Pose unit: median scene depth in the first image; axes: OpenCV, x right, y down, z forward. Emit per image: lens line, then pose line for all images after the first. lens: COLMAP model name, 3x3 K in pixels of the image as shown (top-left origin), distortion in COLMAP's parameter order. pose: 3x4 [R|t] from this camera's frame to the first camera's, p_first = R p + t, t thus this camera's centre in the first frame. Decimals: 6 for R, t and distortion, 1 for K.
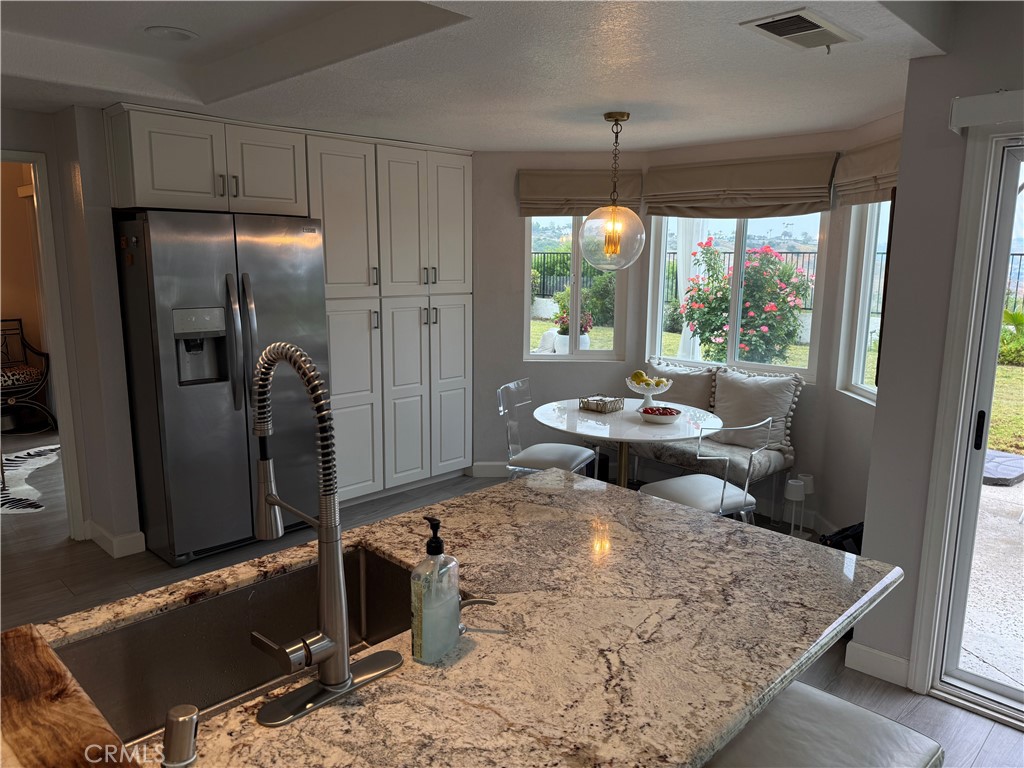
lens RADIAL K [[714.7, 0, 509.4], [0, 714.7, 380.6], [0, 0, 1]] dist [0.167587, -0.310676]
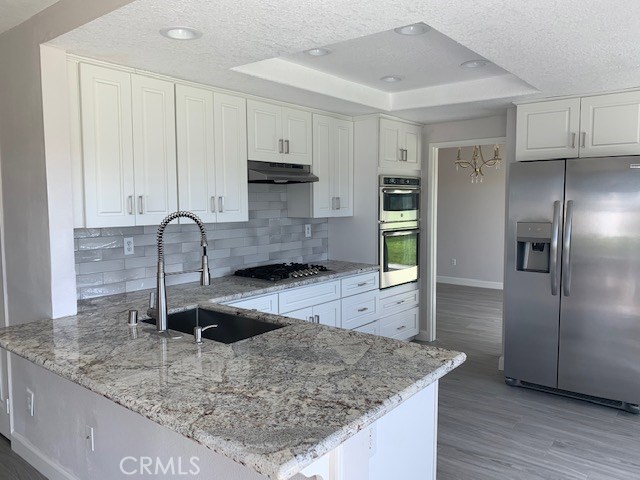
lens RADIAL K [[490.9, 0, 320.0], [0, 490.9, 240.0], [0, 0, 1]] dist [0.086856, -0.170990]
pose [[0.105645, 0.072624, -0.991748, 0.464201], [-0.166371, 0.984563, 0.054375, -0.036966], [0.980388, 0.159254, 0.116097, 0.362928]]
